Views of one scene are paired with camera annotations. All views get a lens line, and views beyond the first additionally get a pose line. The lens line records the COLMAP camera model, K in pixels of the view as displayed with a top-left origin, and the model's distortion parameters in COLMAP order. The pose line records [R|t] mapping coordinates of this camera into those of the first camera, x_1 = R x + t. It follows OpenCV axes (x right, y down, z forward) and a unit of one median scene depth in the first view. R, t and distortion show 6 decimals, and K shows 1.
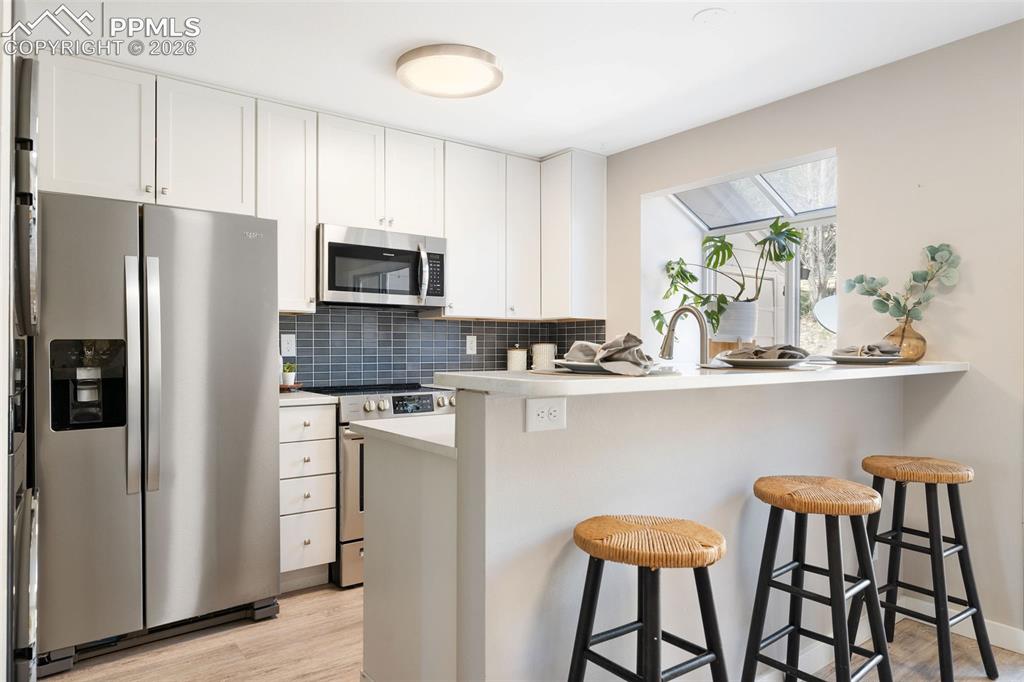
lens RADIAL K [[638.2, 0, 512.0], [0, 638.2, 341.0], [0, 0, 1]] dist [-0.000292, -0.000215]
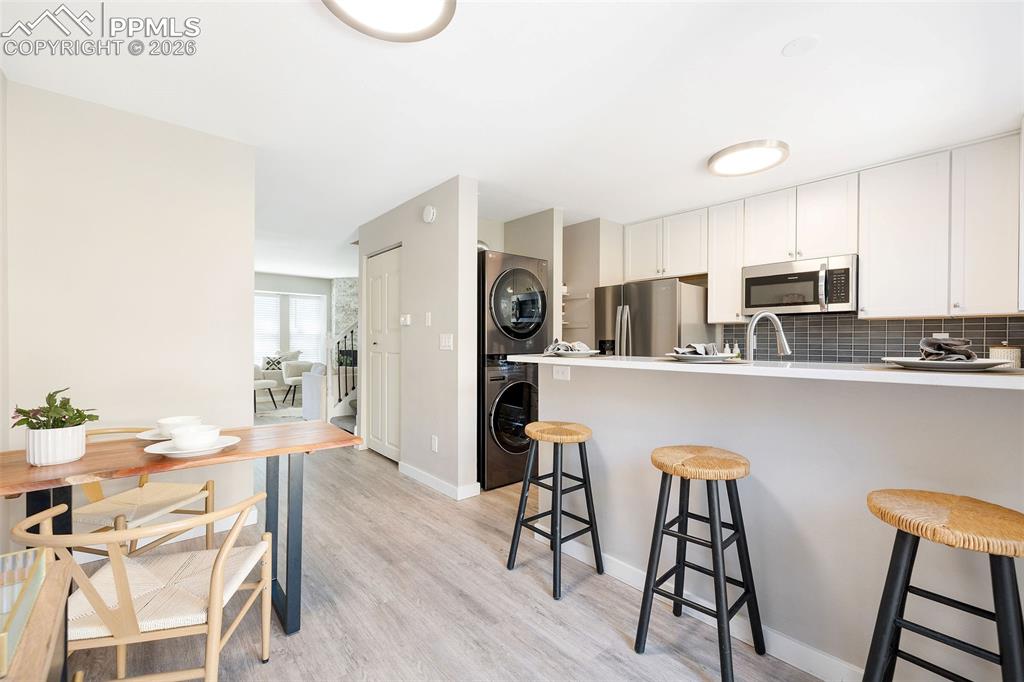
lens RADIAL K [[440.6, 0, 512.0], [0, 440.6, 341.0], [0, 0, 1]] dist [0.012806, 0.000257]
pose [[0.094489, -0.000253, -0.995526, 0.668232], [0.008051, 0.999967, 0.000510, -0.001687], [0.995493, -0.008063, 0.094488, 0.269417]]
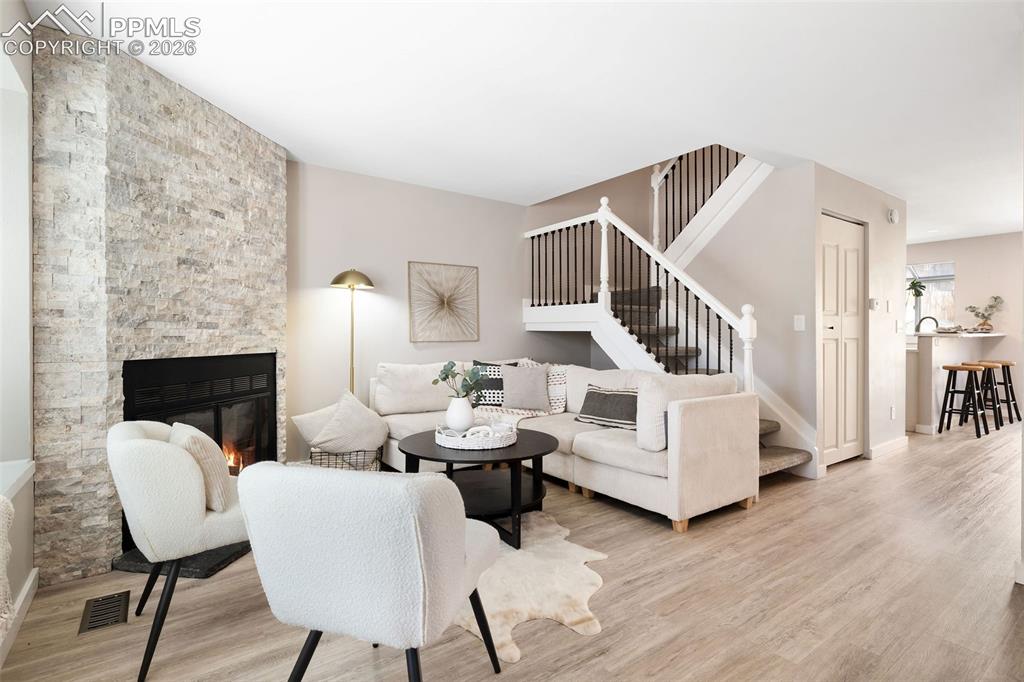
lens RADIAL K [[484.9, 0, 514.1], [0, 484.9, 337.6], [0, 0, 1]] dist [0.001008, 0.000187]
pose [[0.999638, -0.003427, -0.026681, -1.212383], [0.003925, 0.999819, 0.018615, 0.001510], [0.026612, -0.018713, 0.999471, -1.084966]]
